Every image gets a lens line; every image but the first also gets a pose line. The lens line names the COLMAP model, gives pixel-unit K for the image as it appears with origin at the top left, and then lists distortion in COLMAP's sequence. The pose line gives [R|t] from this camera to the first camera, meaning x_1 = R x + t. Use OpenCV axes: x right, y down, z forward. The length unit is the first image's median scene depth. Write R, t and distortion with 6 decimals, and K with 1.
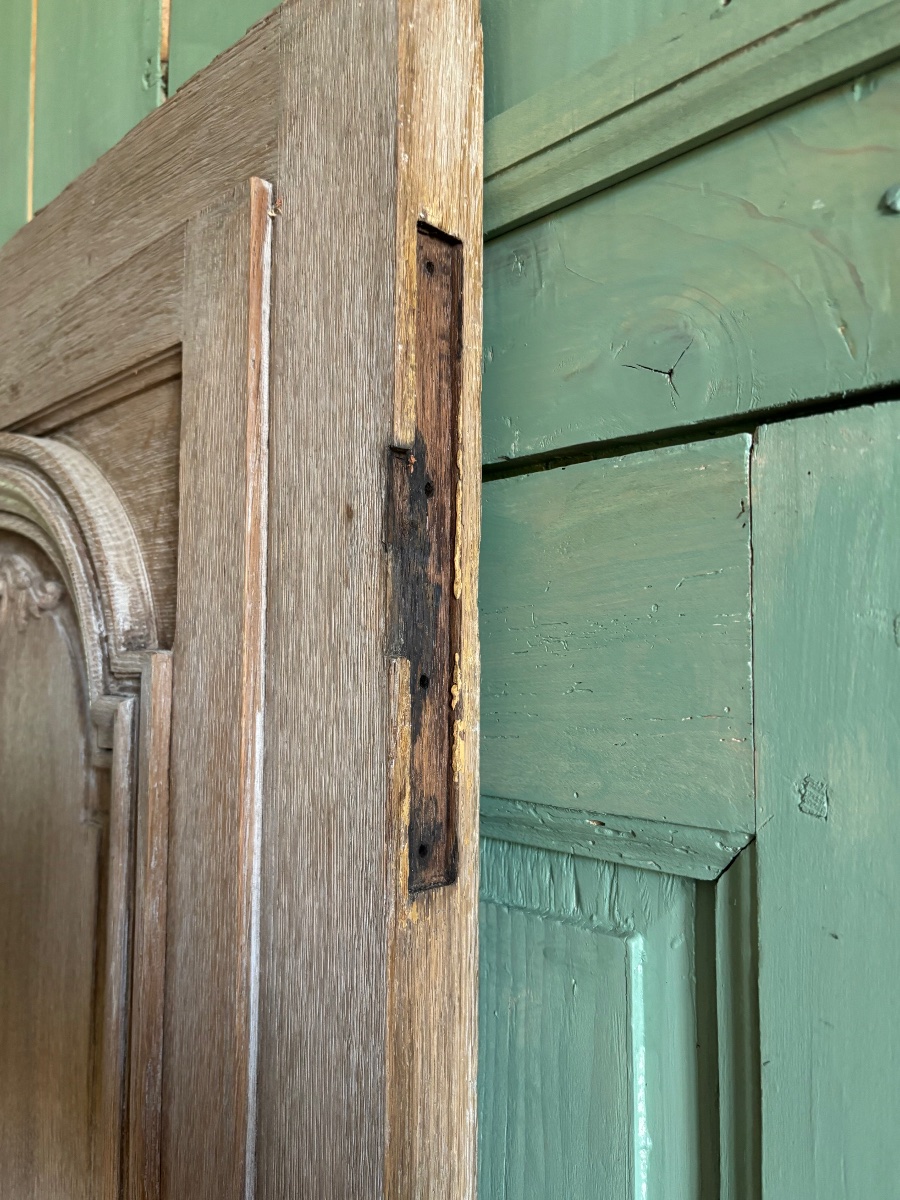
lens RADIAL K [[941.9, 0, 450.0], [0, 941.9, 600.0], [0, 0, 1]] dist [0.002082, -0.001901]
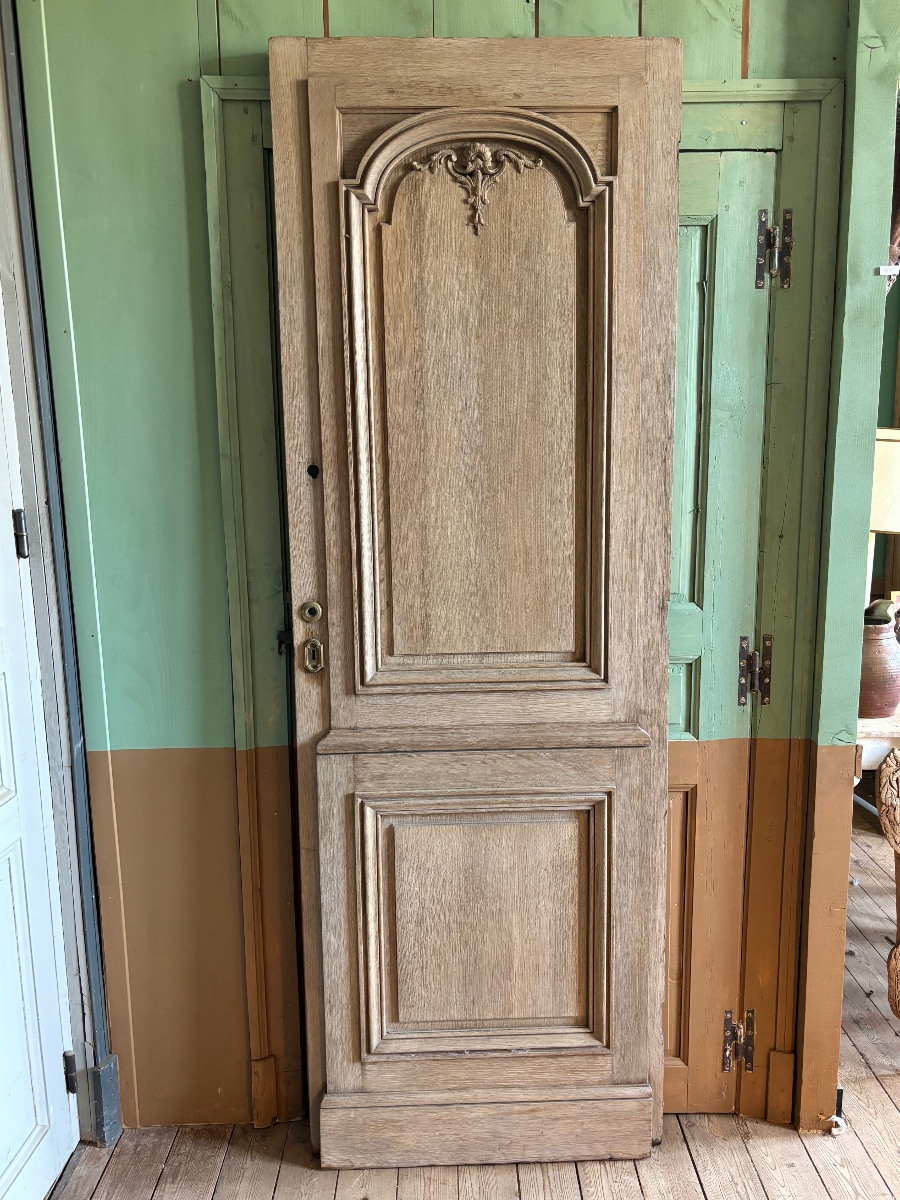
lens RADIAL K [[941.9, 0, 450.0], [0, 941.9, 600.0], [0, 0, 1]] dist [0.002082, -0.001901]
pose [[0.676603, -0.124008, 0.725831, -5.923782], [-0.028946, 0.980476, 0.194497, 1.609212], [-0.735779, -0.152607, 0.659803, -2.363418]]
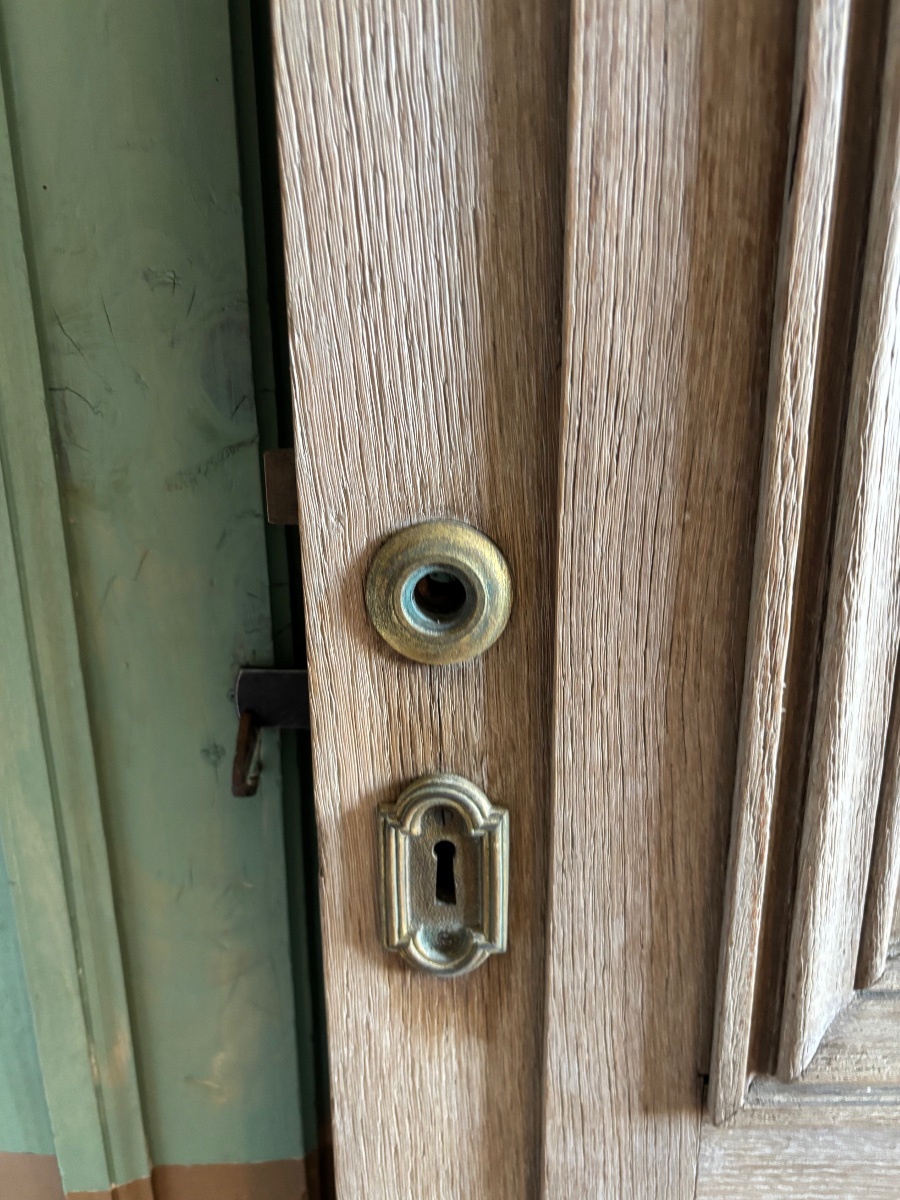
lens RADIAL K [[941.9, 0, 450.0], [0, 941.9, 600.0], [0, 0, 1]] dist [0.002082, -0.001901]
pose [[0.713889, -0.217114, 0.665750, -2.467986], [-0.030791, 0.940068, 0.339593, 2.672660], [-0.699581, -0.262931, 0.664420, 1.994023]]
